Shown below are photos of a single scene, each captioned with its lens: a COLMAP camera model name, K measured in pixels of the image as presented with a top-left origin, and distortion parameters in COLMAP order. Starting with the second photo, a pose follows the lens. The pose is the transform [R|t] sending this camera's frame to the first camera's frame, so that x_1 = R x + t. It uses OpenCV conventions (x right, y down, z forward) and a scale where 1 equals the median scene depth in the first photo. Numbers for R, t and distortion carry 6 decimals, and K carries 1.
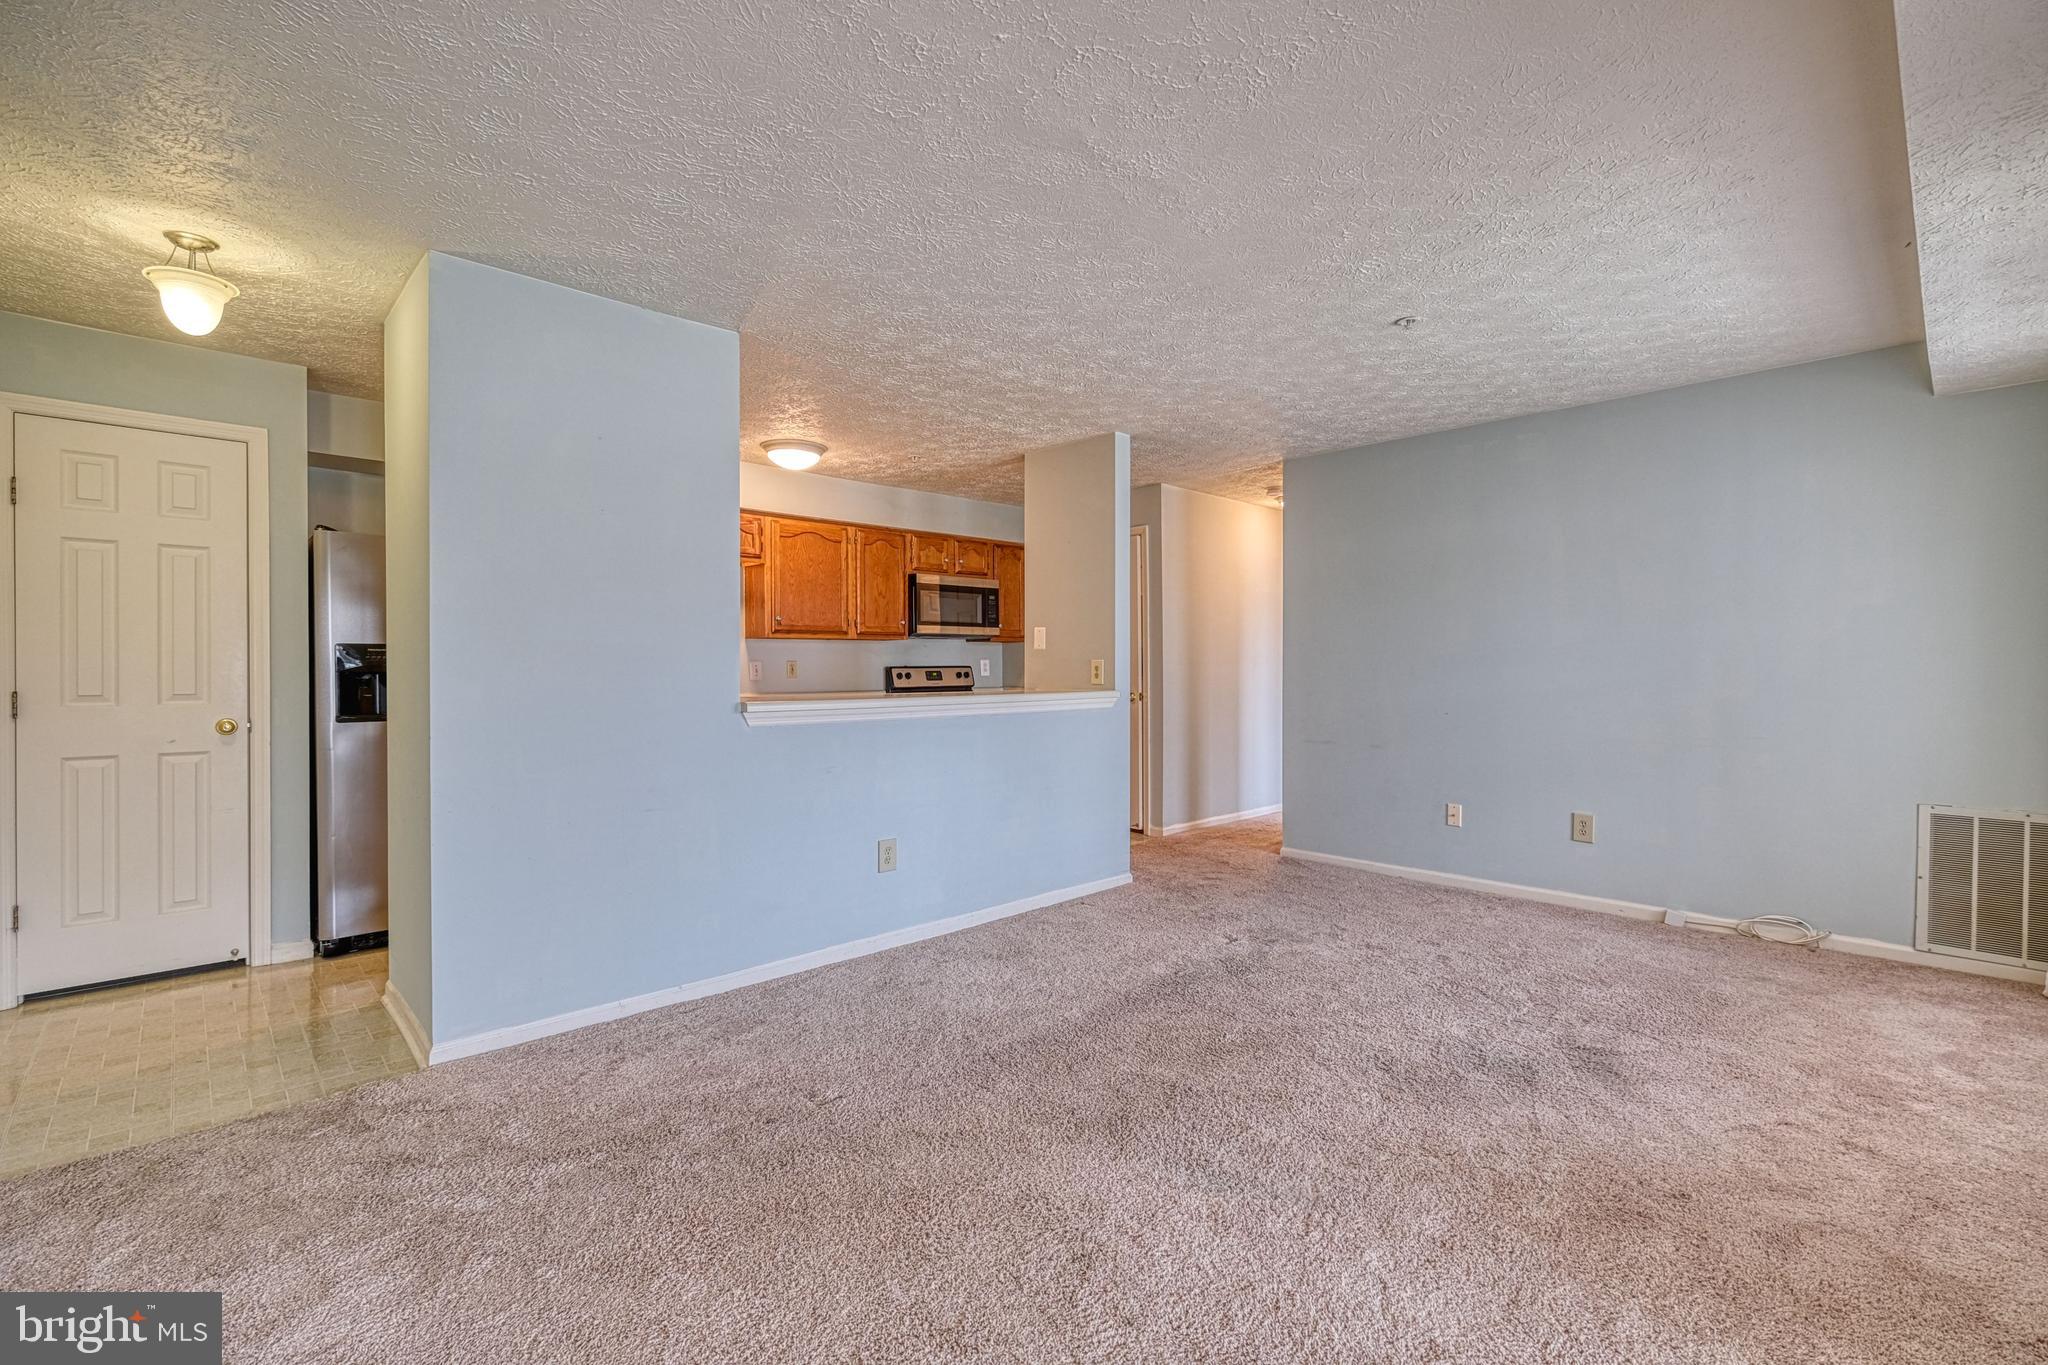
lens RADIAL K [[896.0, 0, 1035.5], [0, 896.0, 670.1], [0, 0, 1]] dist [-0.000123, -0.000504]
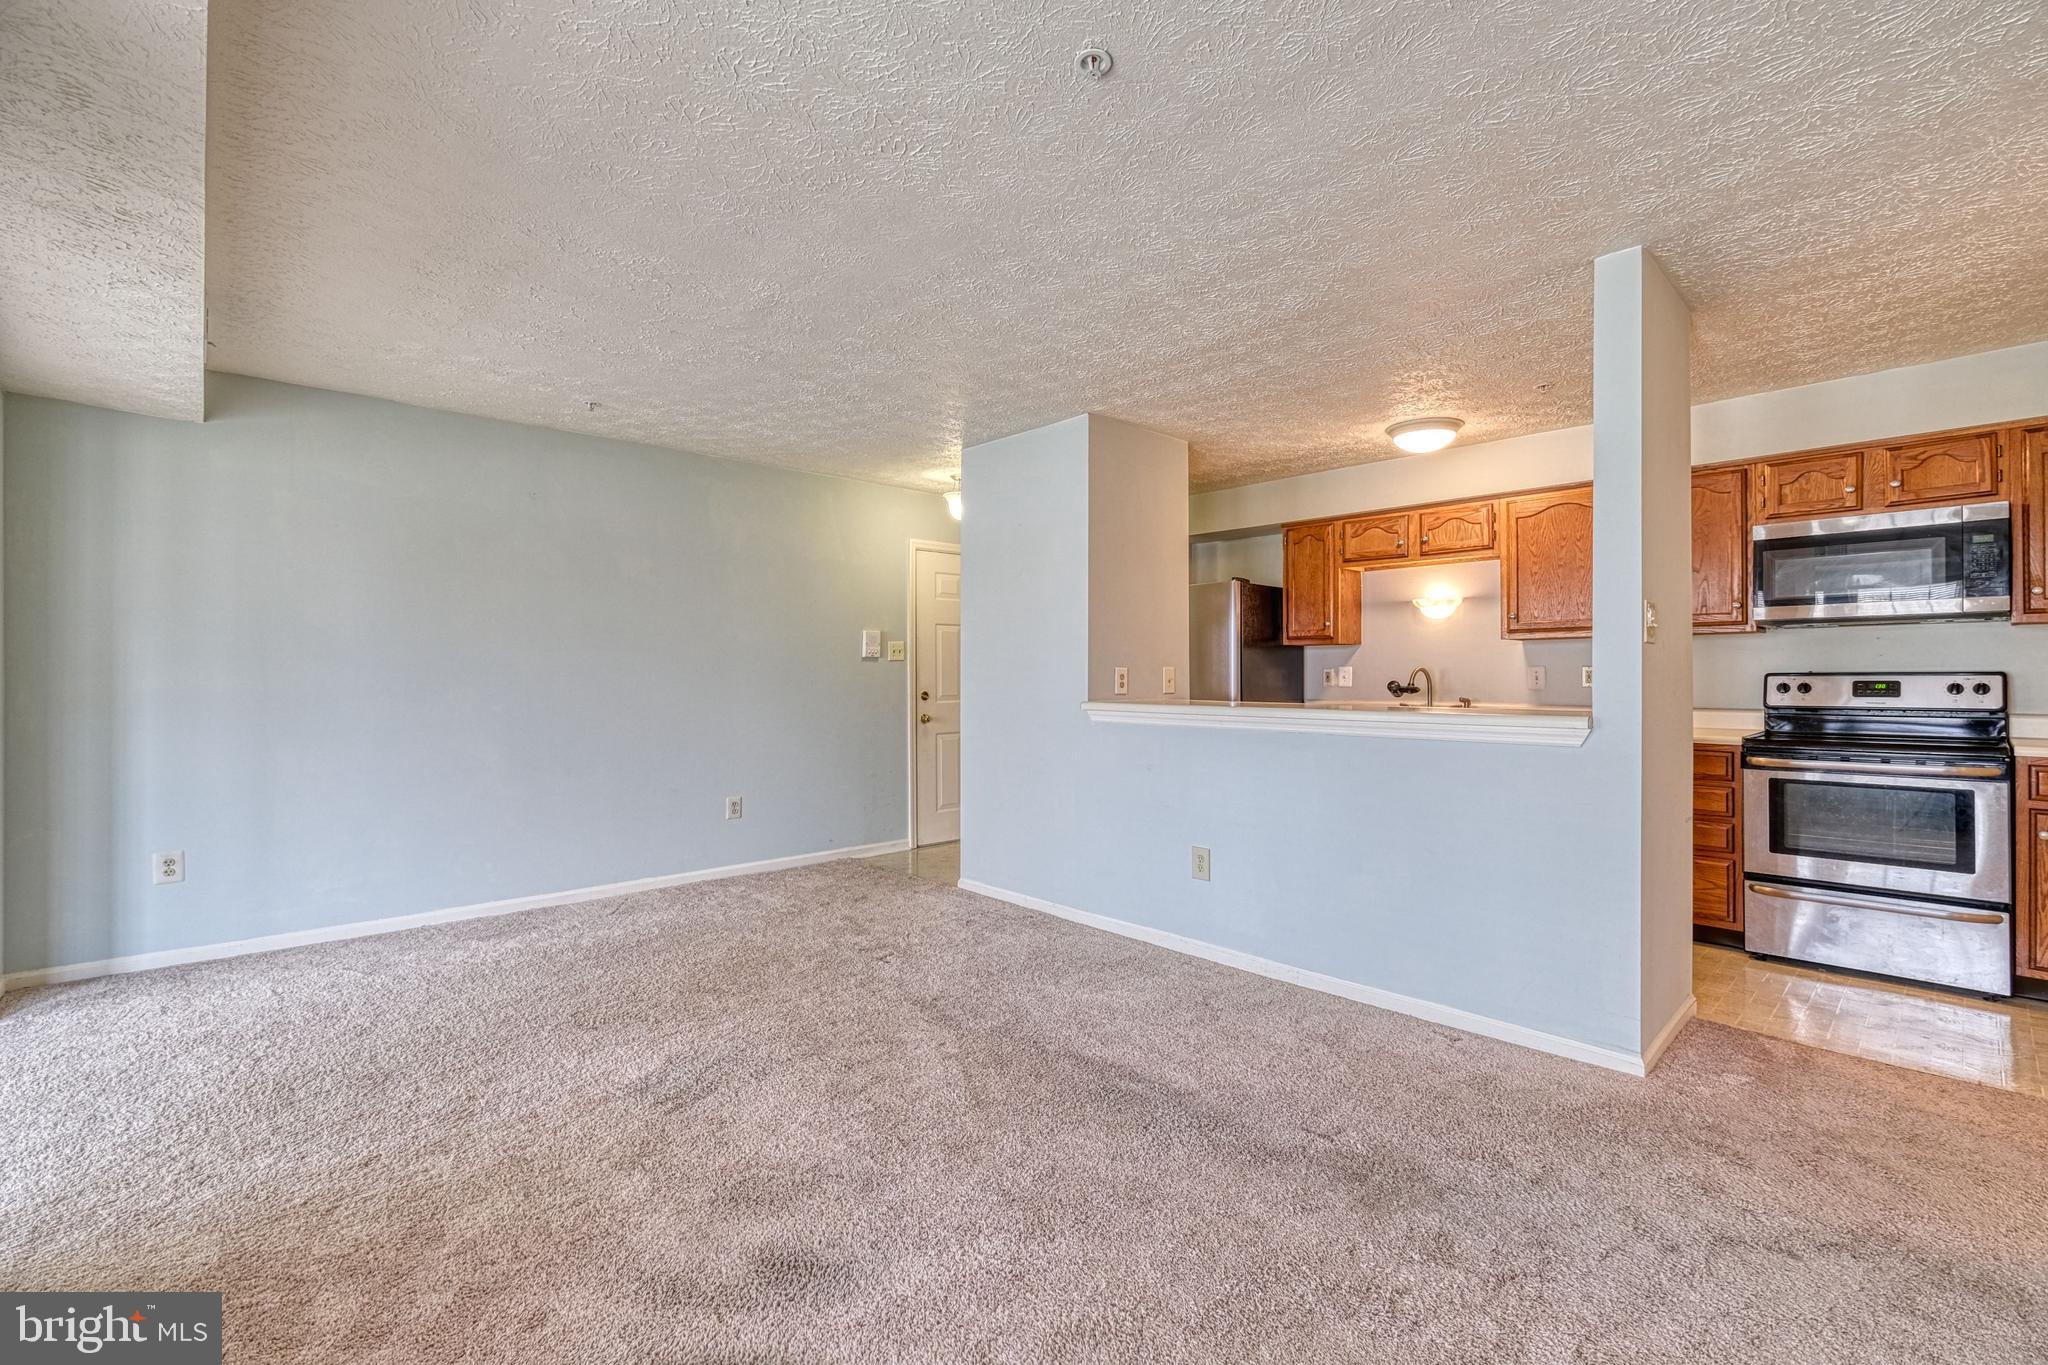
lens RADIAL K [[896.0, 0, 1035.5], [0, 896.0, 670.1], [0, 0, 1]] dist [-0.000123, -0.000504]
pose [[-0.004041, -0.001774, -0.999990, 0.561946], [-0.003158, 0.999993, -0.001762, -0.003725], [0.999987, 0.003151, -0.004047, 0.554213]]
